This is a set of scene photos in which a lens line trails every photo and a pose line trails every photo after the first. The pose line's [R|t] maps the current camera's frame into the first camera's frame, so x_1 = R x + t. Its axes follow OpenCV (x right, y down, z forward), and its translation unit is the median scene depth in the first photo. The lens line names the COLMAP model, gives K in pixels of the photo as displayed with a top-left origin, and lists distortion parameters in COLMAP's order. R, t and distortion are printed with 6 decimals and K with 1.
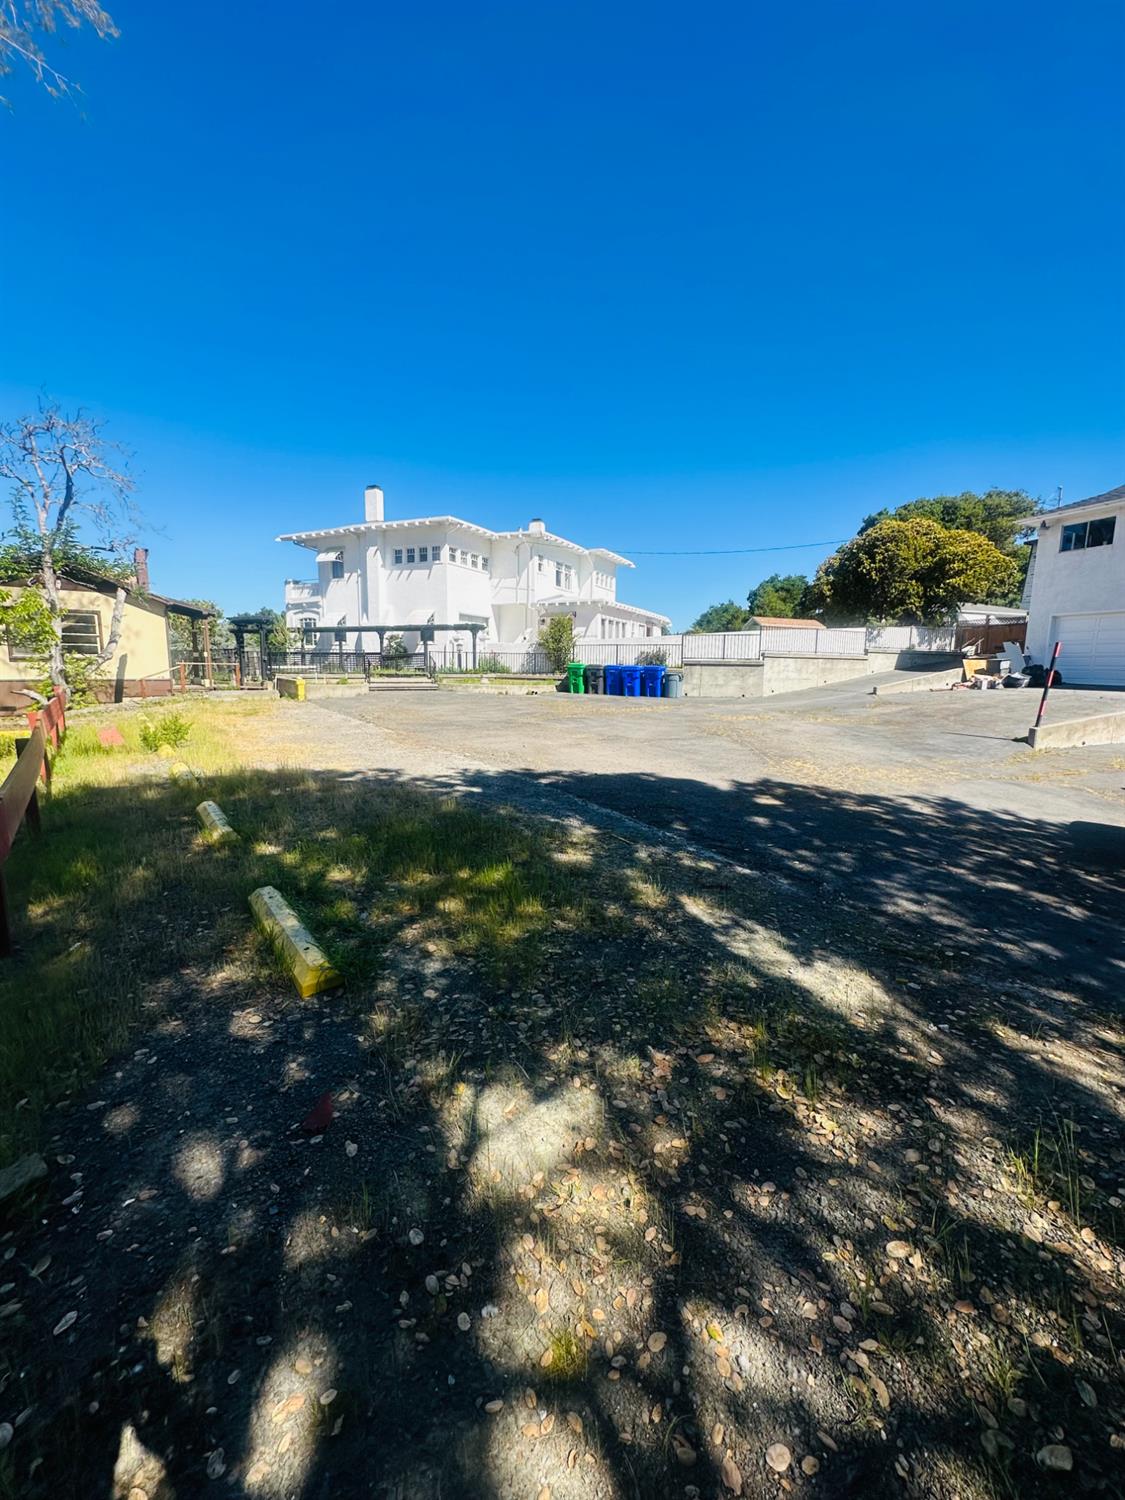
lens RADIAL K [[600.4, 0, 565.2], [0, 600.4, 754.4], [0, 0, 1]] dist [0.000445, 0.000082]
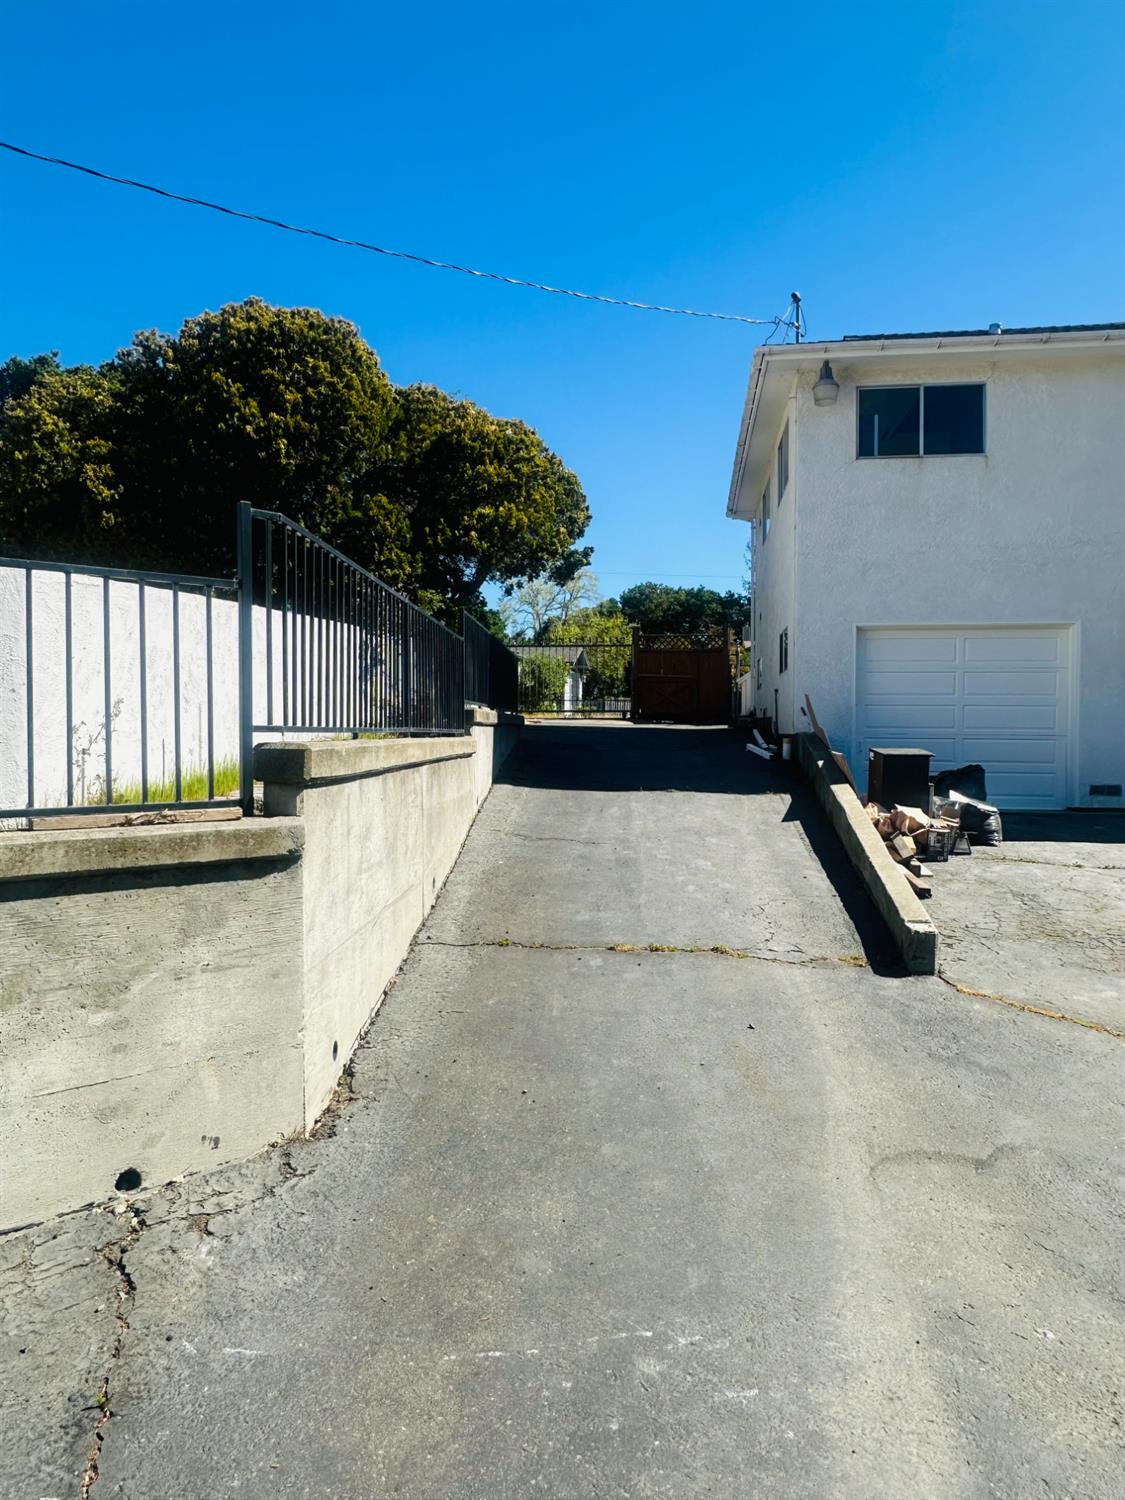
lens RADIAL K [[976.9, 0, 560.3], [0, 976.9, 750.7], [0, 0, 1]] dist [-0.006185, -0.002751]
pose [[0.454865, -0.033299, 0.889938, 0.172583], [0.133284, 0.990591, -0.031059, -0.140083], [-0.880530, 0.132742, 0.455023, 0.781911]]
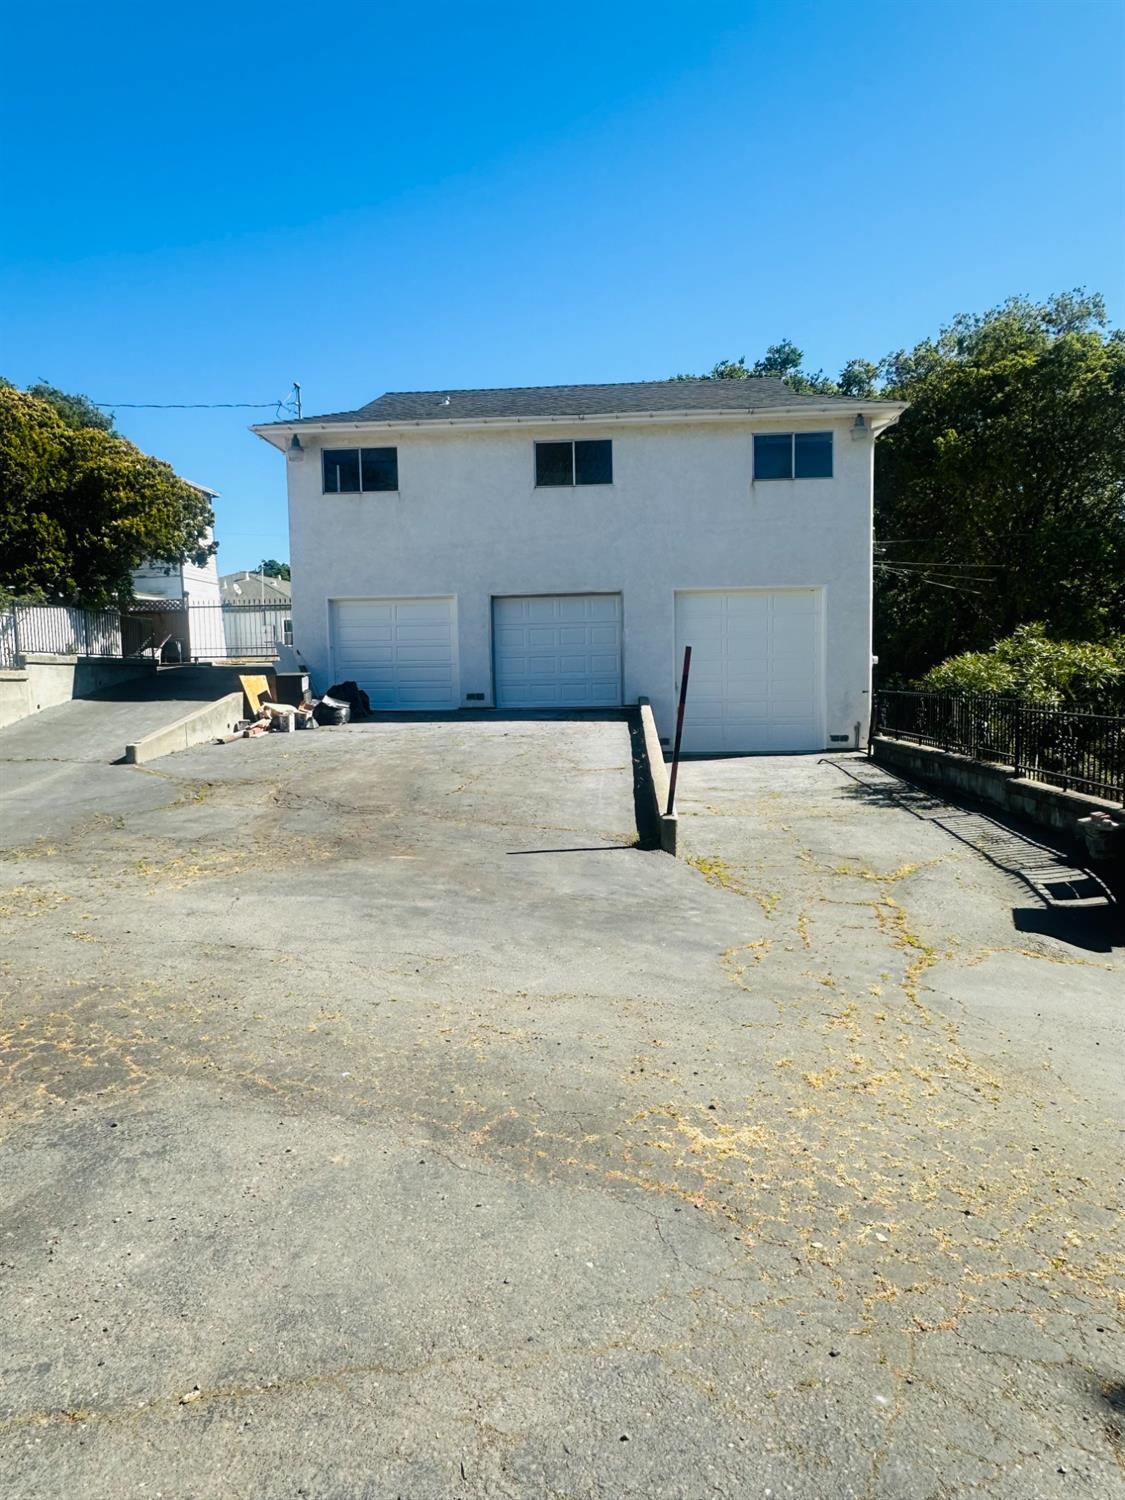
lens RADIAL K [[976.9, 0, 567.4], [0, 976.9, 754.0], [0, 0, 1]] dist [-0.006185, -0.002751]
pose [[0.392180, -0.096786, 0.914783, 0.009124], [0.157900, 0.986773, 0.036709, -0.067818], [-0.906235, 0.130047, 0.402275, 0.365861]]
